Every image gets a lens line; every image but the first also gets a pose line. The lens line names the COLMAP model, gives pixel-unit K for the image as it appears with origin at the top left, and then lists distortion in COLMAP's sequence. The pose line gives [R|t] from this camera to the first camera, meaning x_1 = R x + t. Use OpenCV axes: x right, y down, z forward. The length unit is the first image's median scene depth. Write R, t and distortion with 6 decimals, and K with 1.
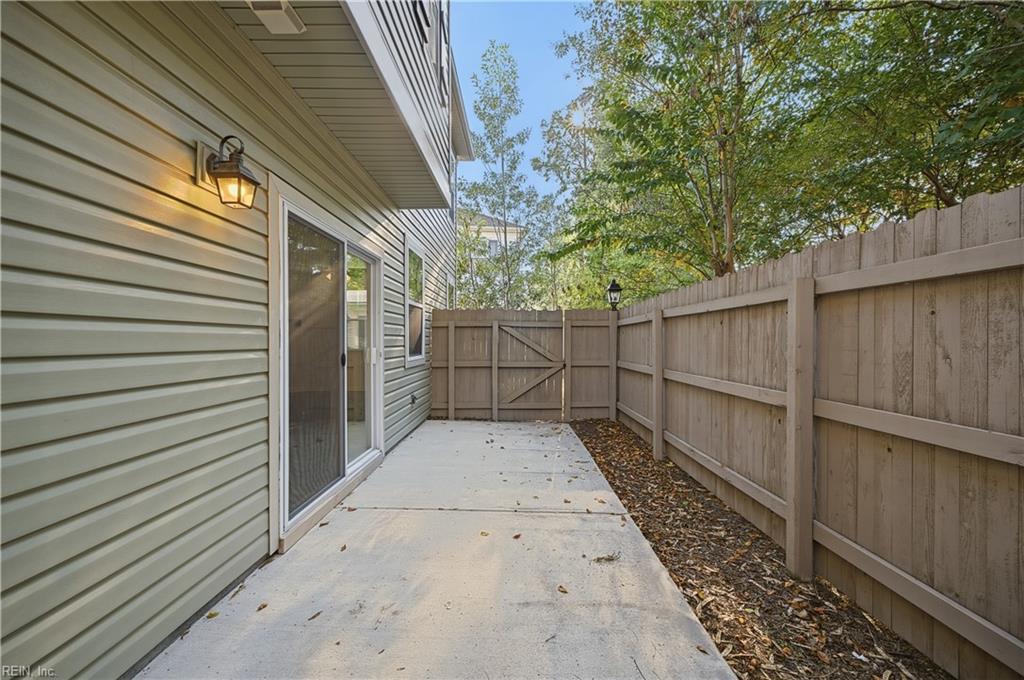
lens RADIAL K [[408.6, 0, 512.0], [0, 408.6, 340.0], [0, 0, 1]] dist [-0.008608, 0.004321]
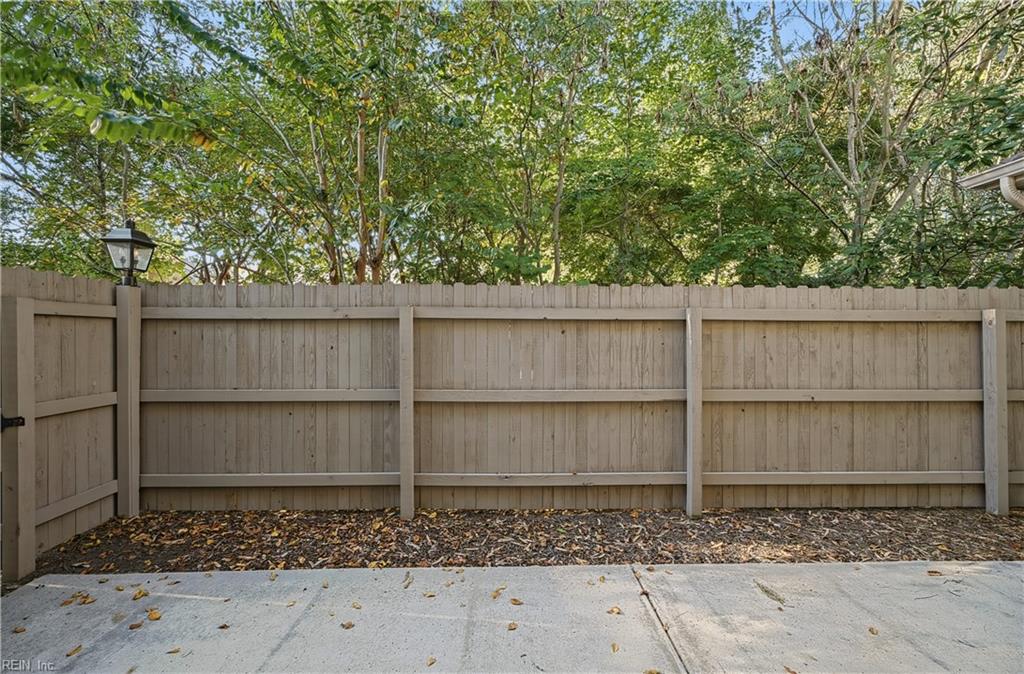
lens RADIAL K [[403.7, 0, 519.9], [0, 403.7, 345.6], [0, 0, 1]] dist [-0.000550, -0.000194]
pose [[-0.034773, -0.011652, 0.999327, -0.562752], [-0.003766, 0.999926, 0.011528, -0.025480], [-0.999388, -0.003363, -0.034815, 1.366544]]
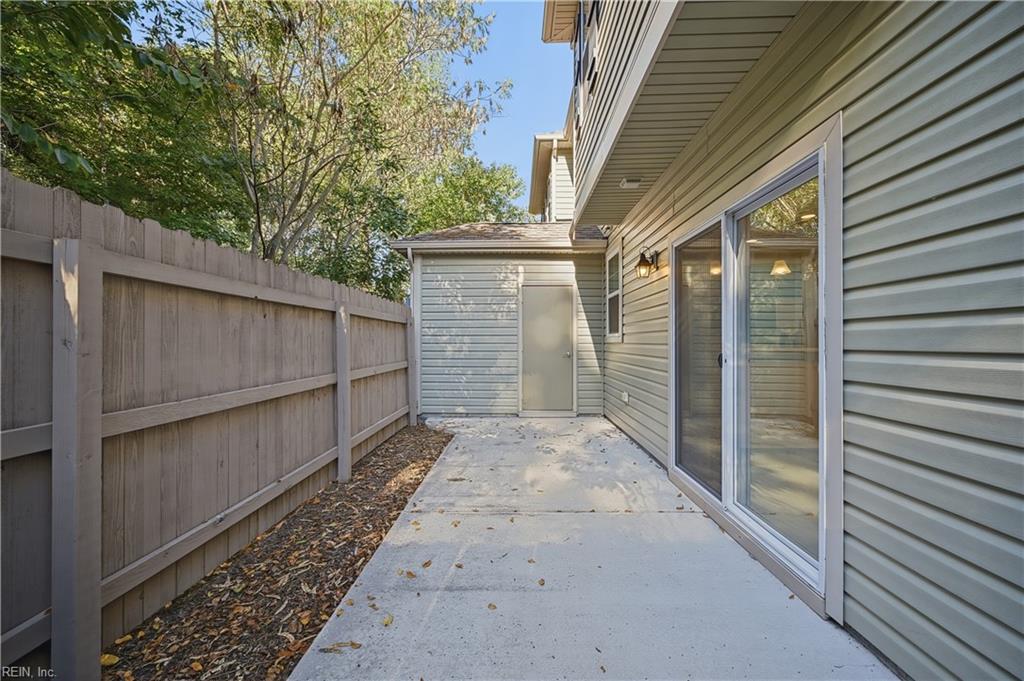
lens RADIAL K [[400.3, 0, 510.0], [0, 400.3, 341.3], [0, 0, 1]] dist [0.000159, 0.000133]
pose [[-0.999941, 0.000833, 0.010816, 0.011738], [0.000803, 0.999996, -0.002848, 0.013648], [-0.010818, -0.002840, -0.999937, 2.159683]]
